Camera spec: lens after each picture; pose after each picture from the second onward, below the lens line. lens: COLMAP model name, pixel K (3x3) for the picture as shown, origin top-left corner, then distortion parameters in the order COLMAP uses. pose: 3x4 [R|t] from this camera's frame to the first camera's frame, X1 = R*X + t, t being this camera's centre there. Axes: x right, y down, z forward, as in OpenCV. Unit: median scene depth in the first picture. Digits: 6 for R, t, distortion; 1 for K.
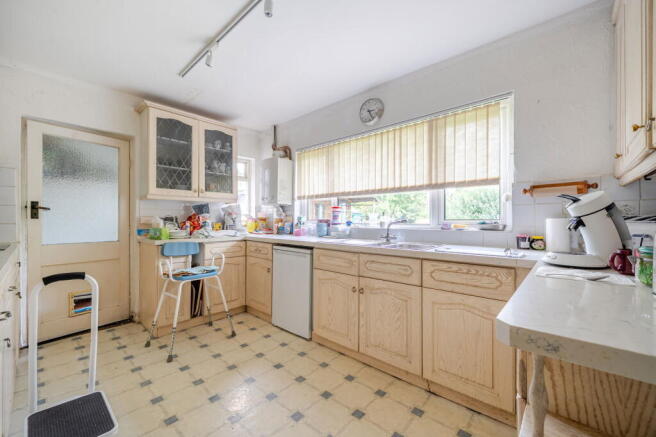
lens RADIAL K [[256.2, 0, 327.4], [0, 256.2, 222.5], [0, 0, 1]] dist [-0.012881, 0.000154]
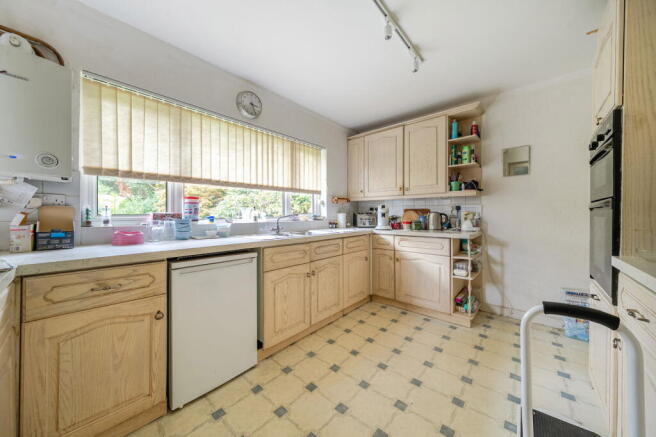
lens RADIAL K [[231.3, 0, 327.3], [0, 231.3, 212.3], [0, 0, 1]] dist [-0.000879, -0.000197]
pose [[-0.007909, 0.002020, 0.999967, -0.841272], [0.006111, 0.999979, -0.001971, -0.016934], [-0.999950, 0.006095, -0.007921, 0.822721]]
